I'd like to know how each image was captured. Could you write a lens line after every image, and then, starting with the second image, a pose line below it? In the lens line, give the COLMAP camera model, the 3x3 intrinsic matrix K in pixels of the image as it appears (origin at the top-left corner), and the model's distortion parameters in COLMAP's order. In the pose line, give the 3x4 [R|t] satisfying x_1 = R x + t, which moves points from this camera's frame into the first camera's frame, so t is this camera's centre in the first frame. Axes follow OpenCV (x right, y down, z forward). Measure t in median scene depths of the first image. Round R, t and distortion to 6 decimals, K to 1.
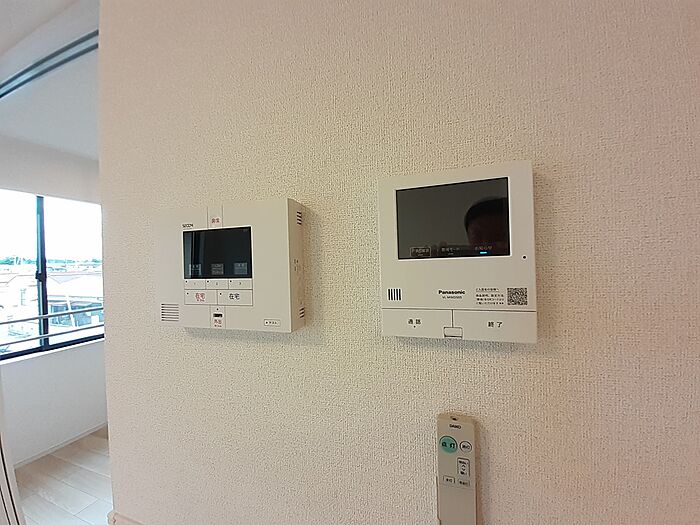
lens RADIAL K [[281.0, 0, 350.0], [0, 281.0, 262.5], [0, 0, 1]] dist [0.025678, -0.020710]
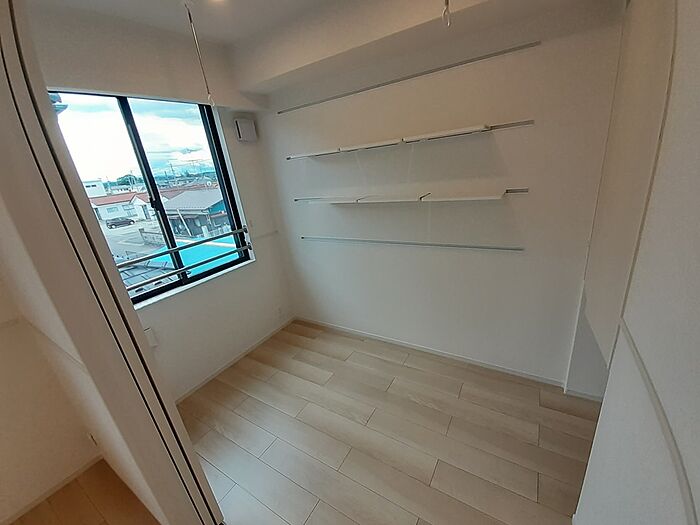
lens RADIAL K [[281.0, 0, 350.0], [0, 281.0, 262.5], [0, 0, 1]] dist [0.025678, -0.020710]
pose [[0.969329, -0.001774, -0.245759, -0.351387], [0.085457, 0.940008, 0.330274, 0.004984], [0.230430, -0.341146, 0.911329, 0.319192]]
